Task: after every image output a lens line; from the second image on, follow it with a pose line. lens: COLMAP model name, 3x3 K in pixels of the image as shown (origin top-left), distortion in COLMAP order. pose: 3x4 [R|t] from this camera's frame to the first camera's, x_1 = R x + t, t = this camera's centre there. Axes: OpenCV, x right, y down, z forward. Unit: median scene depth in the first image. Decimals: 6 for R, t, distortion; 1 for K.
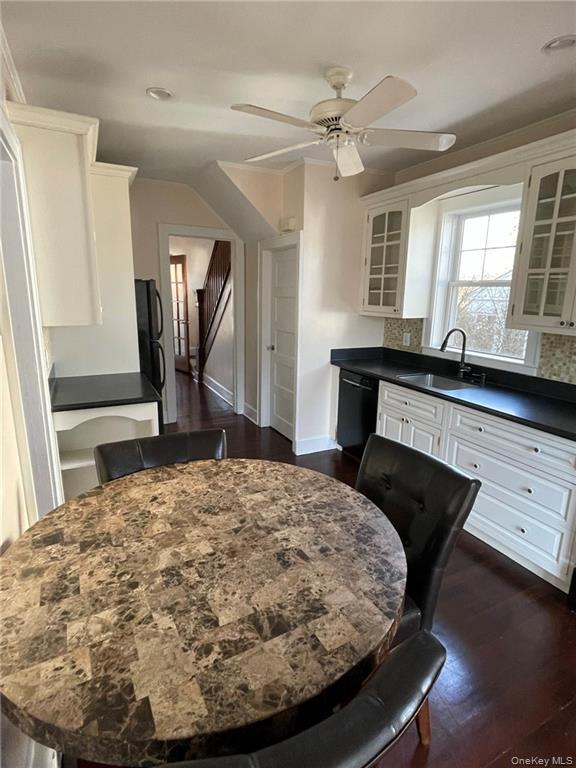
lens RADIAL K [[400.6, 0, 289.1], [0, 400.6, 381.2], [0, 0, 1]] dist [-0.006970, -0.002035]
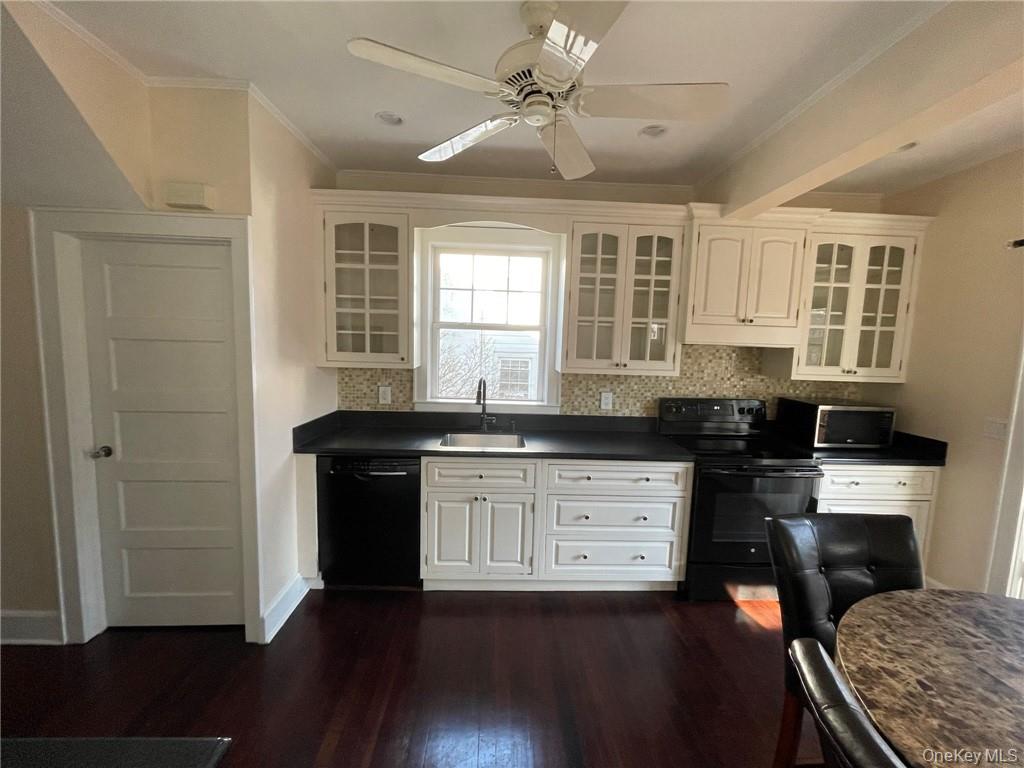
lens RADIAL K [[412.2, 0, 510.7], [0, 412.2, 383.4], [0, 0, 1]] dist [-0.001491, -0.002055]
pose [[0.414046, -0.099590, 0.904792, -0.417209], [0.178542, 0.983574, 0.026558, -0.143565], [-0.892574, 0.150547, 0.425026, 0.625221]]
